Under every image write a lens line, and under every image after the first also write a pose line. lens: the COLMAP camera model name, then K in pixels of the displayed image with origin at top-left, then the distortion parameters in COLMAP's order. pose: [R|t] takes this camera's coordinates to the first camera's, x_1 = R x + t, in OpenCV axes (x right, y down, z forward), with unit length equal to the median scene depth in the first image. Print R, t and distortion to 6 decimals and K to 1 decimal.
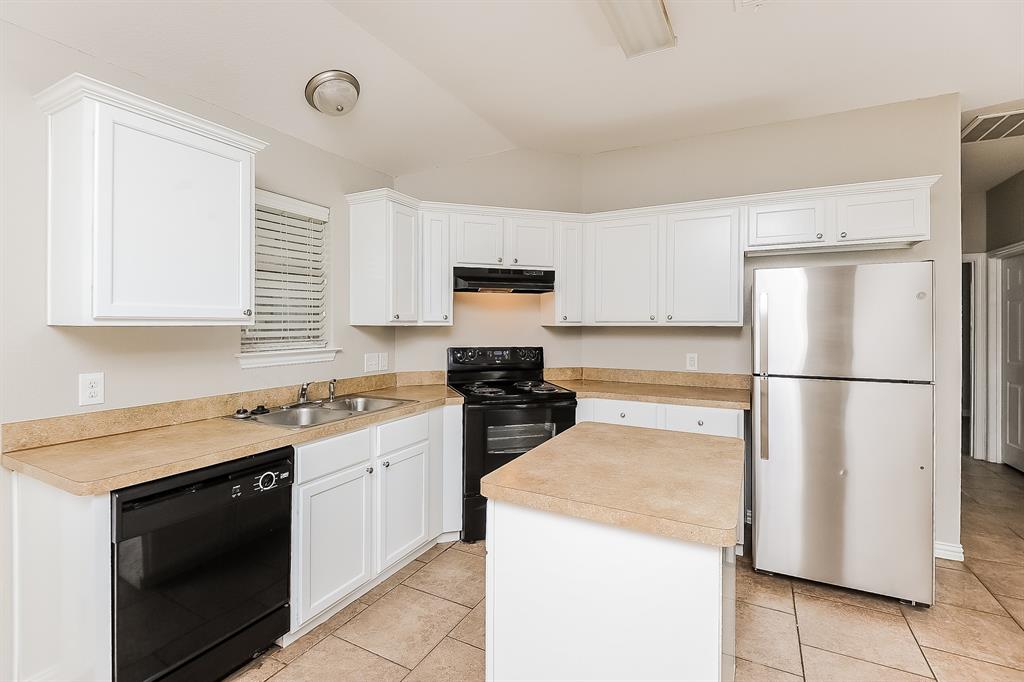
lens RADIAL K [[459.1, 0, 512.0], [0, 459.1, 341.0], [0, 0, 1]] dist [0.024430, -0.000268]
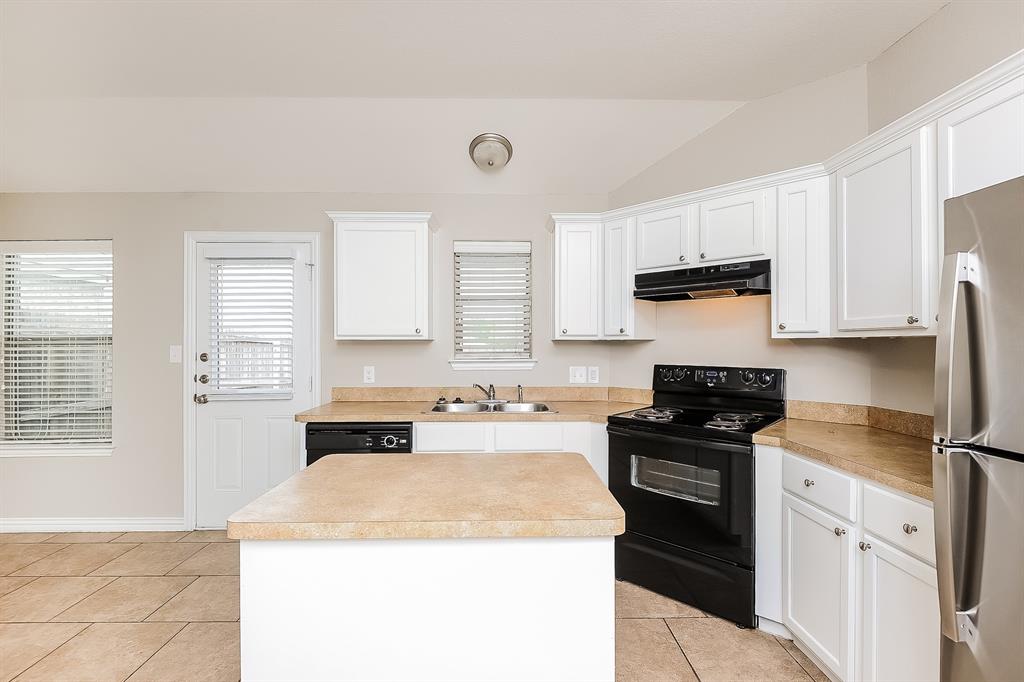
lens RADIAL K [[477.5, 0, 508.0], [0, 477.5, 337.7], [0, 0, 1]] dist [0.023756, -0.017940]
pose [[0.462917, -0.010464, -0.886340, 0.638531], [-0.028436, 0.999240, -0.026648, -0.004698], [0.885946, 0.037540, 0.462267, 0.368064]]
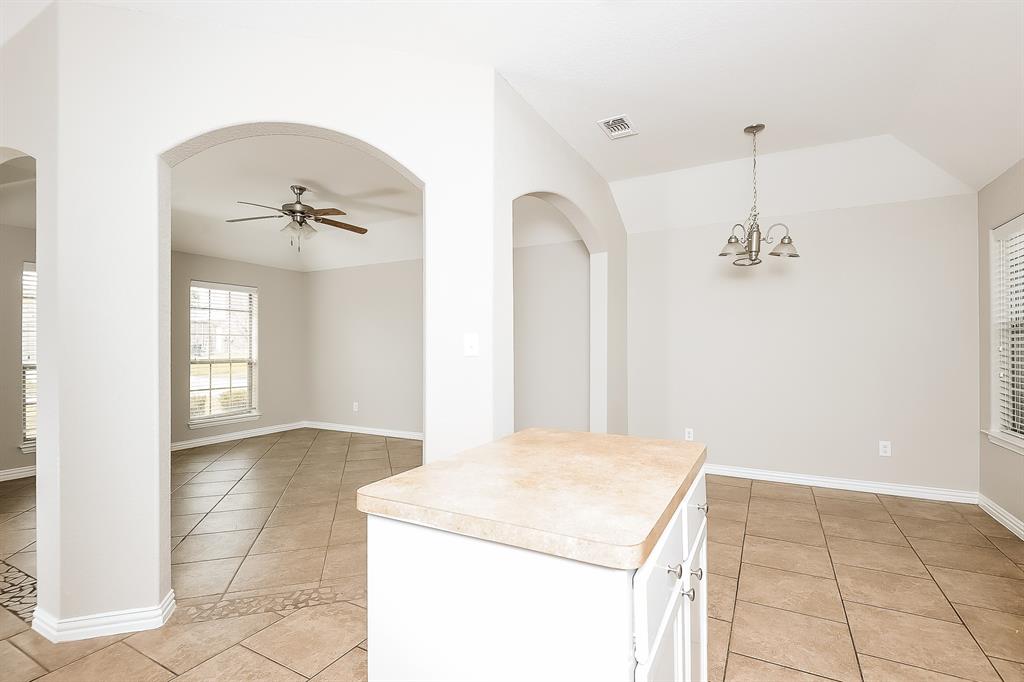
lens RADIAL K [[476.5, 0, 517.4], [0, 476.5, 341.5], [0, 0, 1]] dist [0.016547, -0.000425]
pose [[-0.999762, -0.000661, 0.021816, 0.184792], [0.000016, 0.999518, 0.031036, -0.001344], [-0.021826, 0.031029, -0.999280, 1.027312]]
